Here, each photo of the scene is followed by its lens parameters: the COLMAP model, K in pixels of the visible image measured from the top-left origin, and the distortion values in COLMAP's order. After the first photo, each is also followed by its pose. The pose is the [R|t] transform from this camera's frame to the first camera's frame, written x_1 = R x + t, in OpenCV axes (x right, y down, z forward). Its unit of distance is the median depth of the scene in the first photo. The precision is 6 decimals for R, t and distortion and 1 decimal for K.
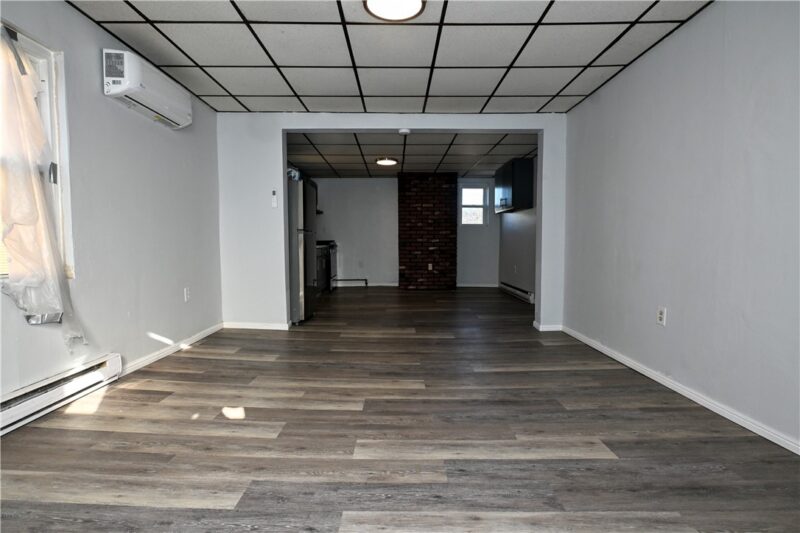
lens RADIAL K [[393.0, 0, 399.7], [0, 393.0, 262.4], [0, 0, 1]] dist [-0.001185, 0.001341]
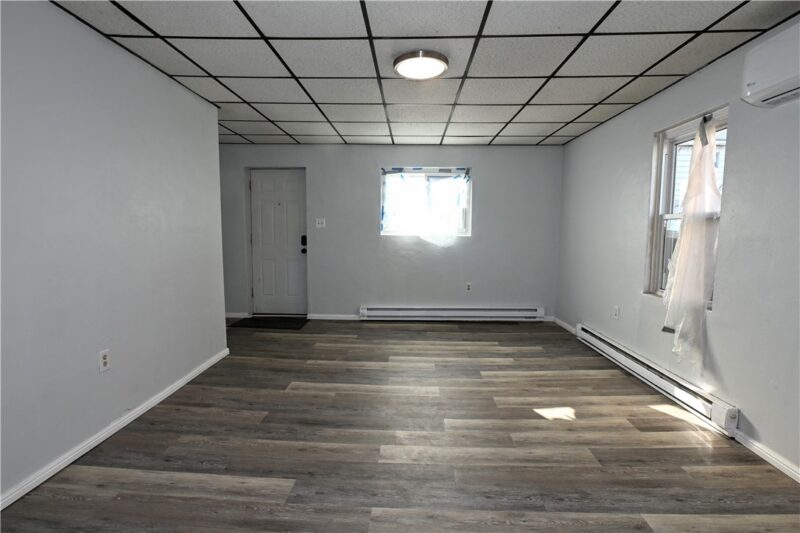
lens RADIAL K [[393.0, 0, 401.2], [0, 393.0, 265.7], [0, 0, 1]] dist [-0.001185, 0.001341]
pose [[-0.999174, -0.017090, 0.036862, -0.005961], [-0.011821, 0.990266, 0.138685, -0.224734], [-0.038873, 0.138135, -0.989650, 2.075936]]
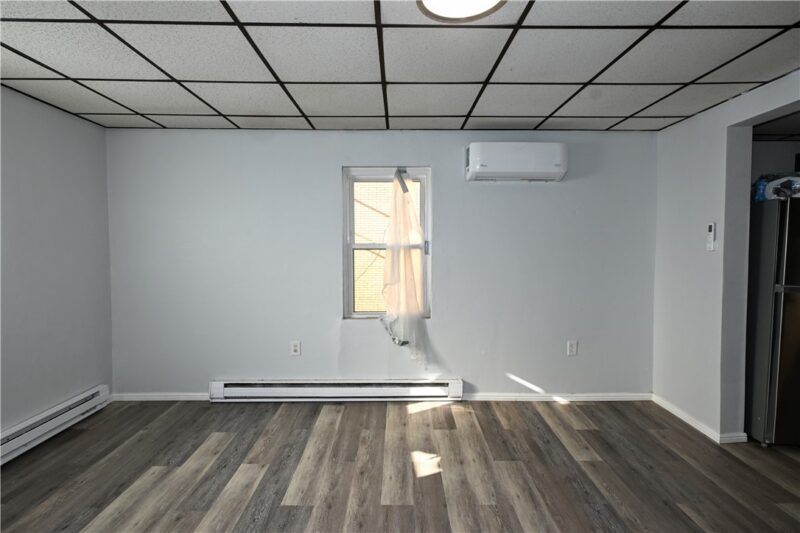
lens RADIAL K [[393.0, 0, 395.5], [0, 393.0, 264.1], [0, 0, 1]] dist [-0.001185, 0.001341]
pose [[-0.004709, 0.041200, -0.999140, 0.616136], [-0.046544, 0.998059, 0.041374, -0.215362], [0.998905, 0.046699, -0.002783, 0.857148]]
